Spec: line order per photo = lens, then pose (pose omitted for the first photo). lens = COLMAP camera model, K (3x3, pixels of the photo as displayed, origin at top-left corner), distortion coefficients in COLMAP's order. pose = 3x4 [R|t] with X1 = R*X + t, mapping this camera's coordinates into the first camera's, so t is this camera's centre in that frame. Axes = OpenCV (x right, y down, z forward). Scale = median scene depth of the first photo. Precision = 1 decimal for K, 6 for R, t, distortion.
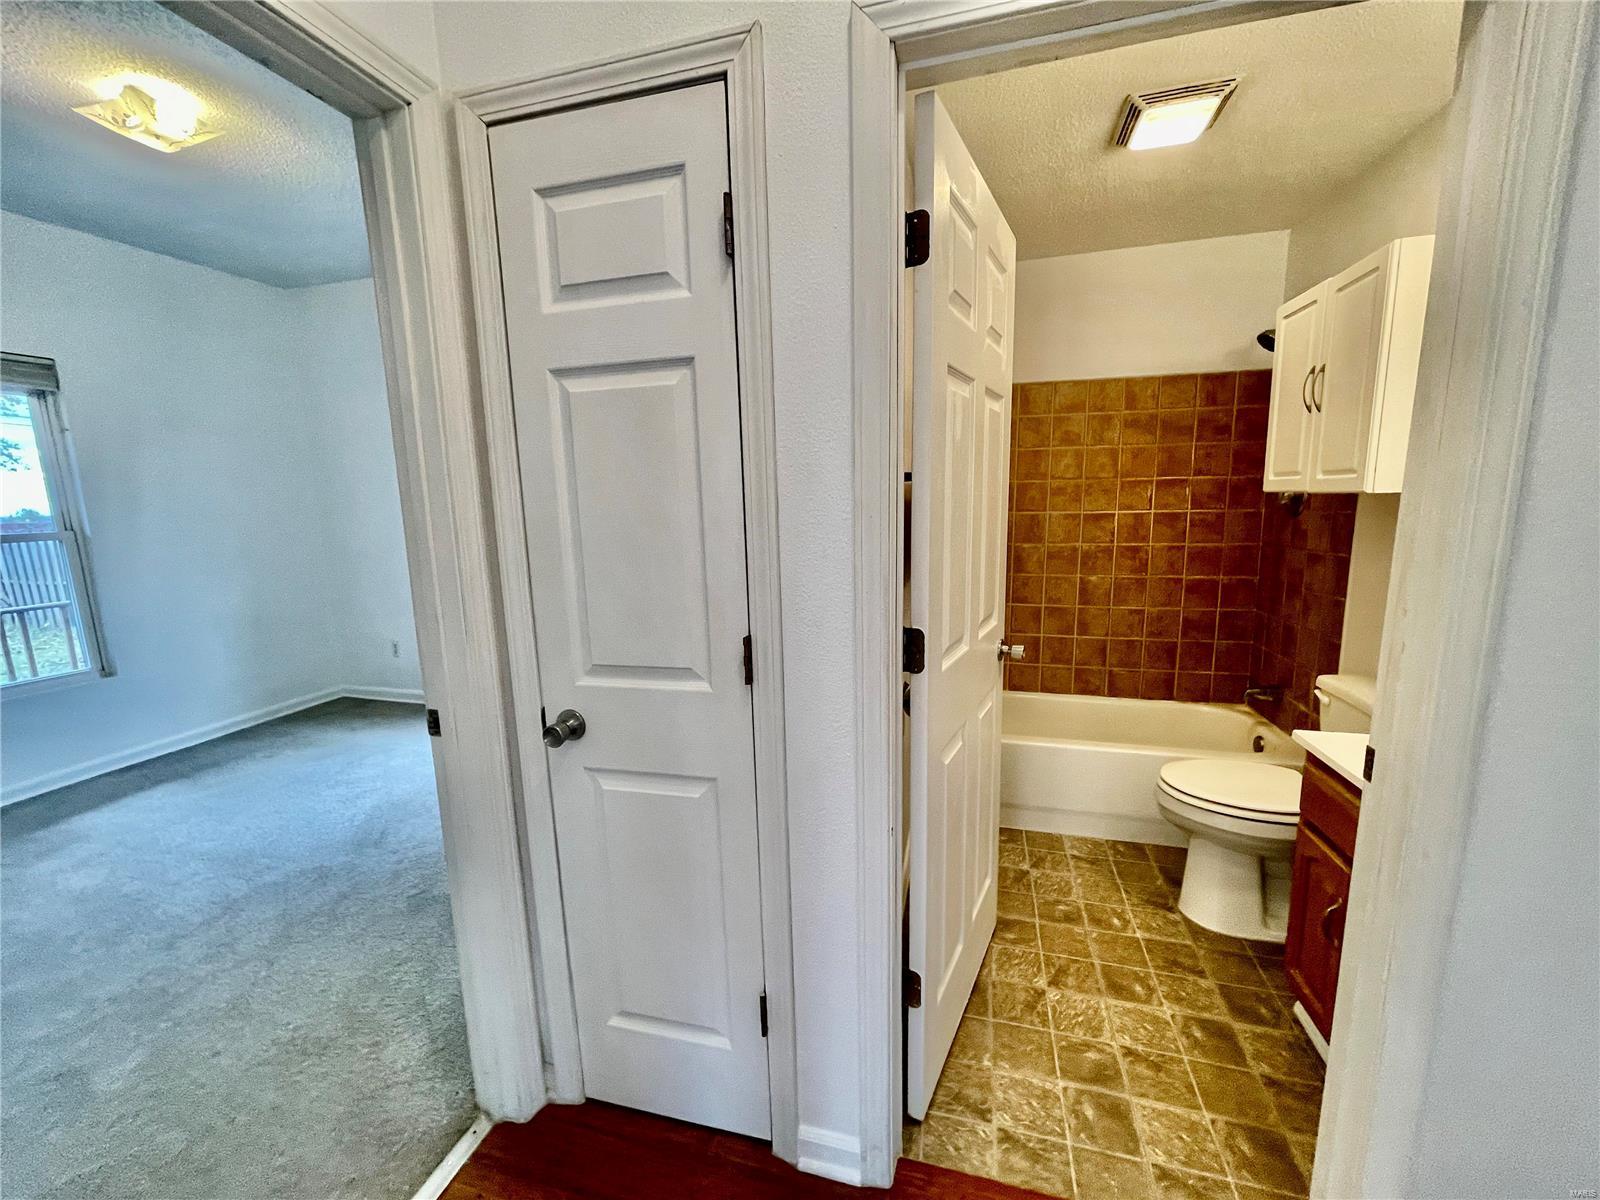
lens RADIAL K [[643.9, 0, 794.6], [0, 643.9, 611.5], [0, 0, 1]] dist [-0.000763, -0.000736]
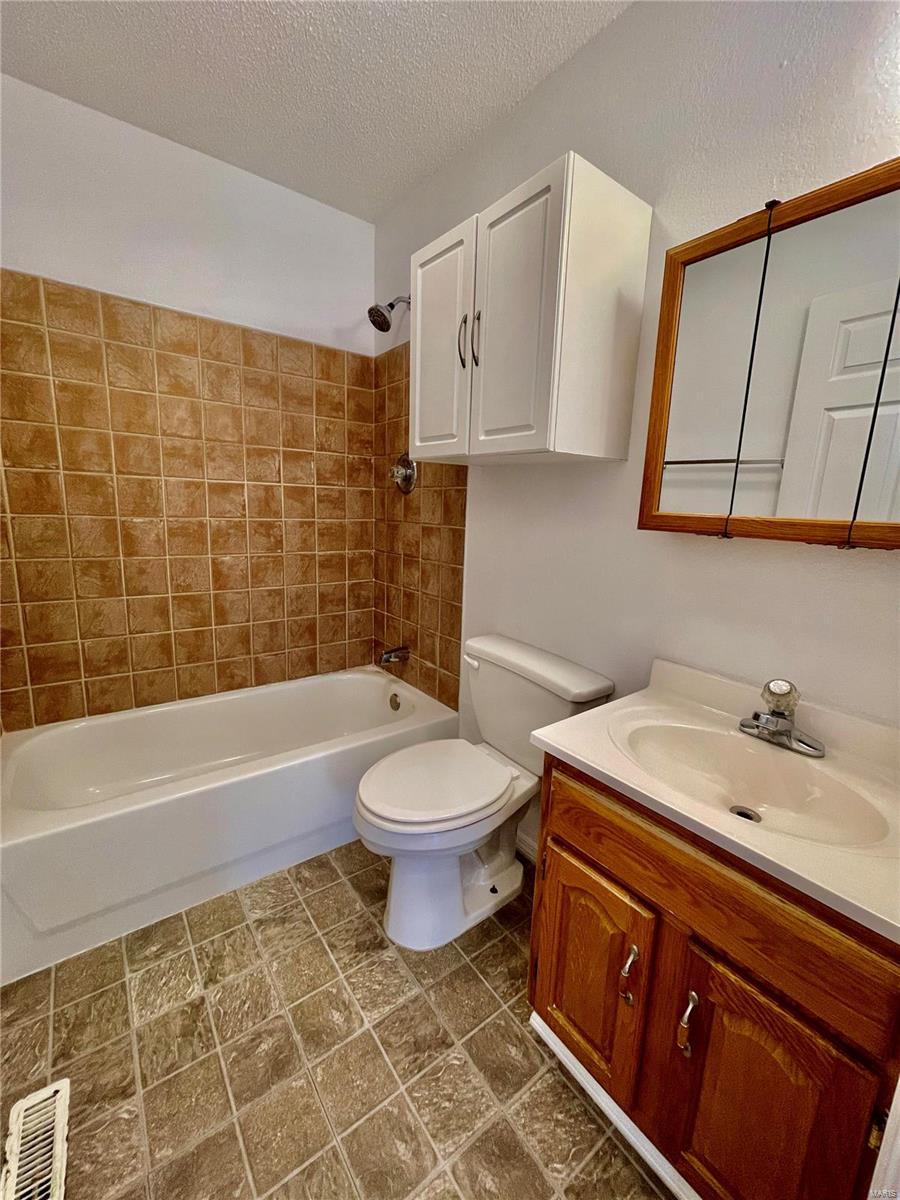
lens RADIAL K [[483.0, 0, 440.9], [0, 483.0, 589.6], [0, 0, 1]] dist [-0.000763, -0.000736]
pose [[0.616667, -0.099206, 0.780948, 0.179200], [0.087435, 0.994521, 0.057295, -0.031135], [-0.782354, 0.032950, 0.621962, 0.518400]]
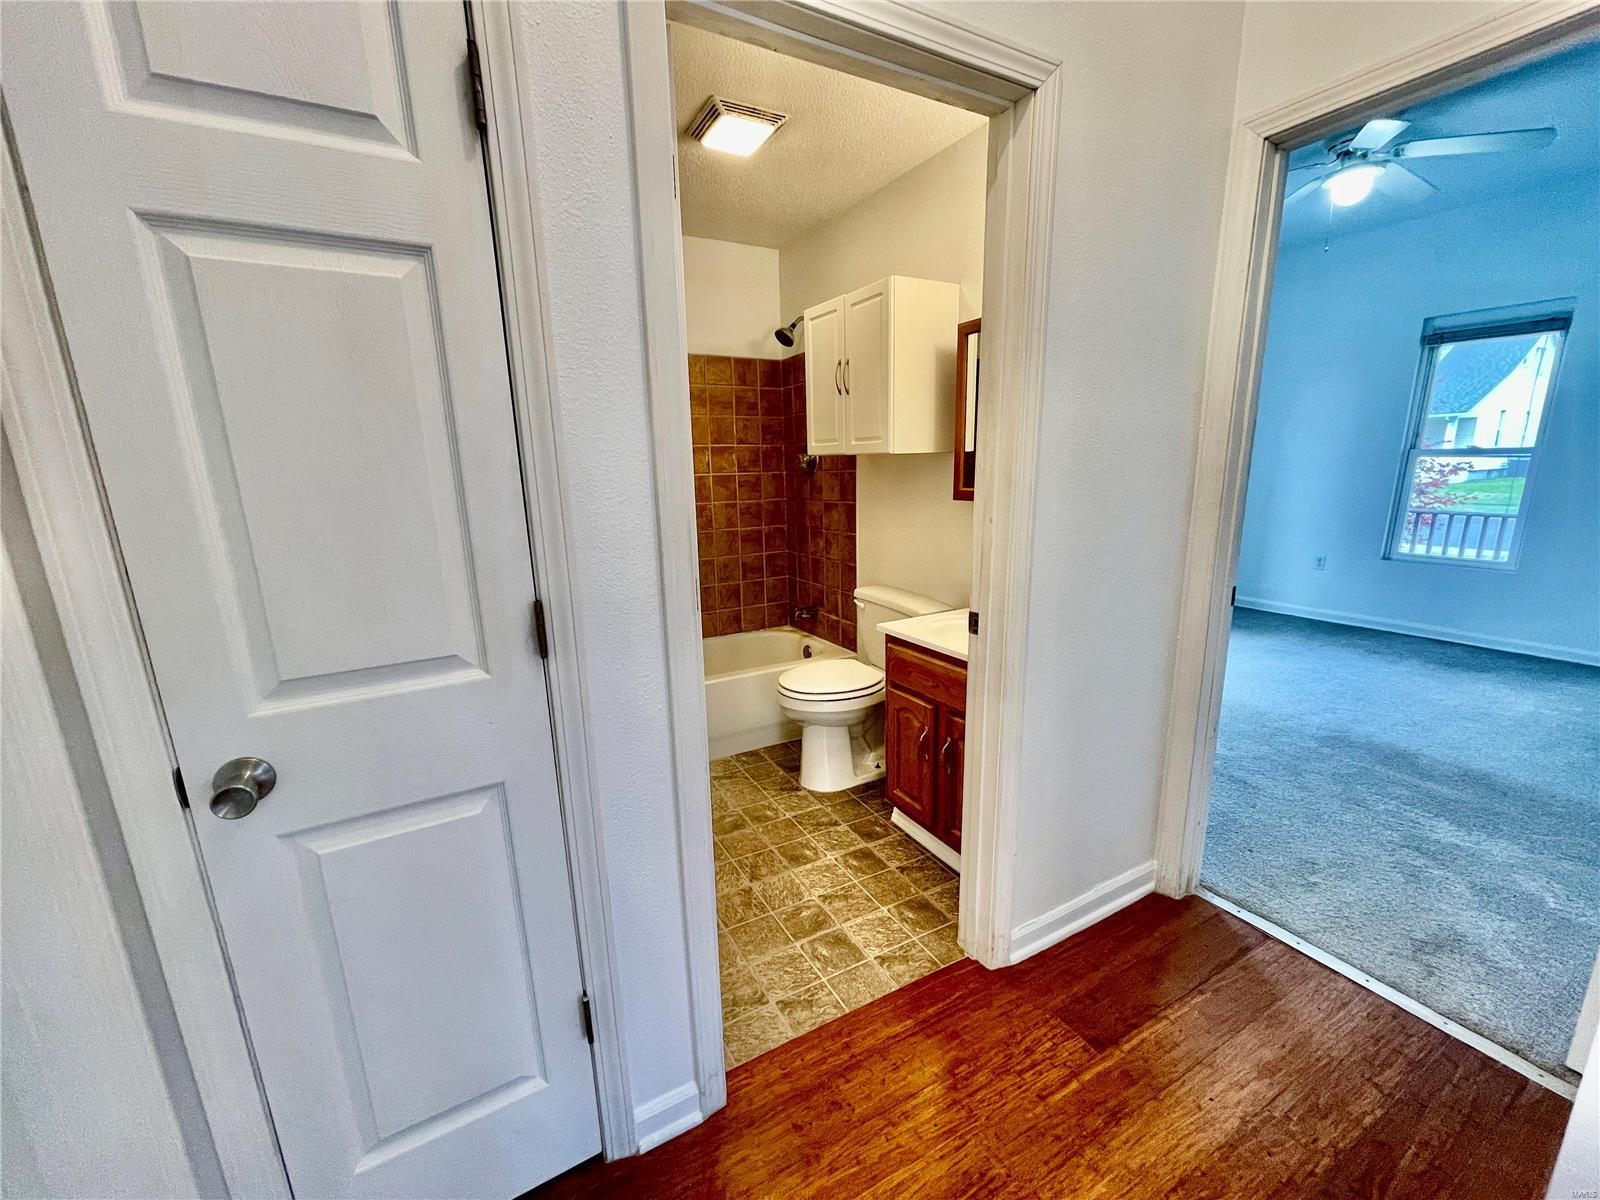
lens RADIAL K [[643.9, 0, 791.8], [0, 643.9, 610.9], [0, 0, 1]] dist [-0.000763, -0.000736]
pose [[0.716896, -0.147991, 0.681292, -0.224243], [0.124228, 0.988688, 0.084043, 0.011466], [-0.686023, 0.024386, 0.727171, 0.082651]]
